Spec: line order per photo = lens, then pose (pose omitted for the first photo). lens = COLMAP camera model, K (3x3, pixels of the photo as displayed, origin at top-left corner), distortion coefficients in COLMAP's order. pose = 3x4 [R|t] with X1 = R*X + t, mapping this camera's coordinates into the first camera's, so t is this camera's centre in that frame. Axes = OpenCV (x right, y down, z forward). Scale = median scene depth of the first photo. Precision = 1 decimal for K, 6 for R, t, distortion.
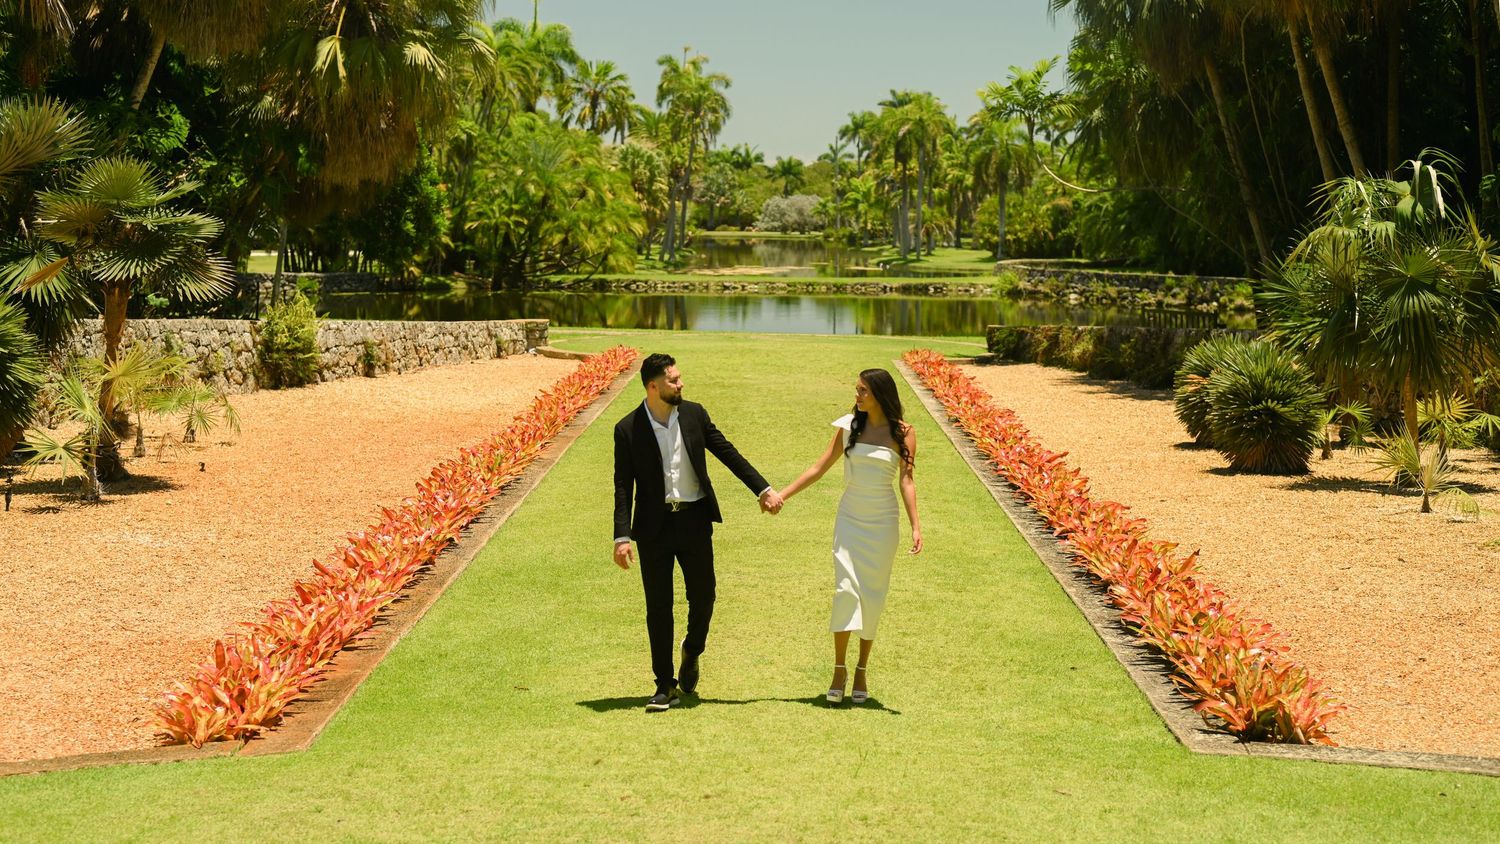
lens RADIAL K [[2136.2, 0, 750.0], [0, 2136.2, 422.0], [0, 0, 1]] dist [0.033299, 0.052737]
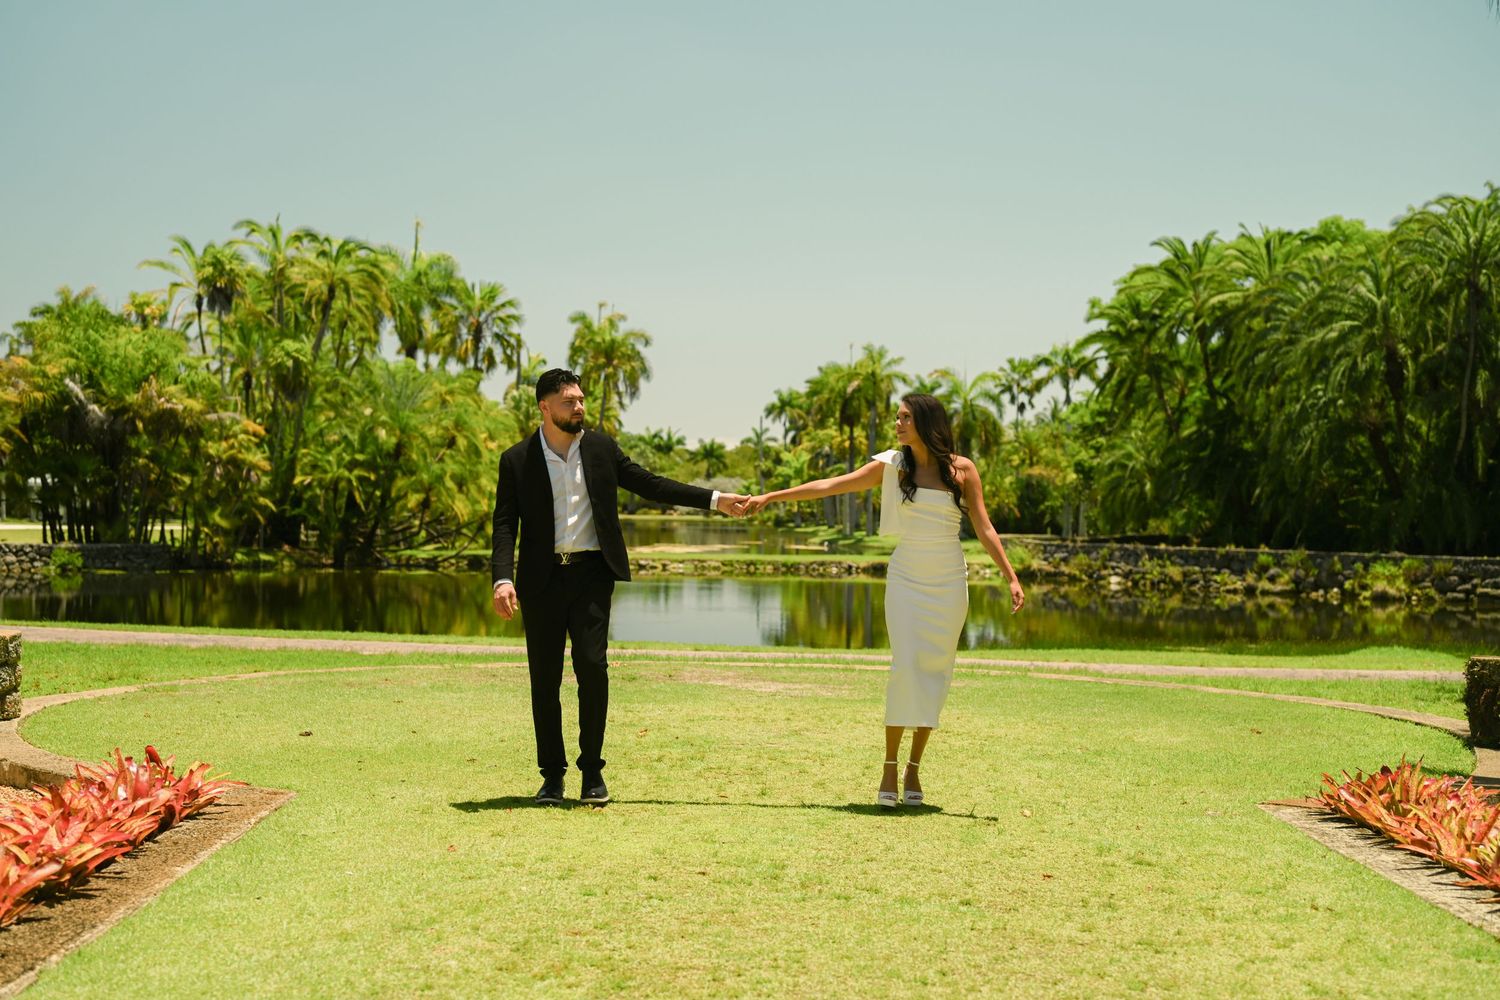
lens RADIAL K [[2147.0, 0, 750.0], [0, 2147.0, 500.0], [0, 0, 1]] dist [0.020147, 0.005600]
pose [[0.999311, 0.005242, 0.036740, -0.000773], [-0.001662, 0.995303, -0.096799, -0.013386], [-0.037075, 0.096671, 0.994626, 0.250144]]
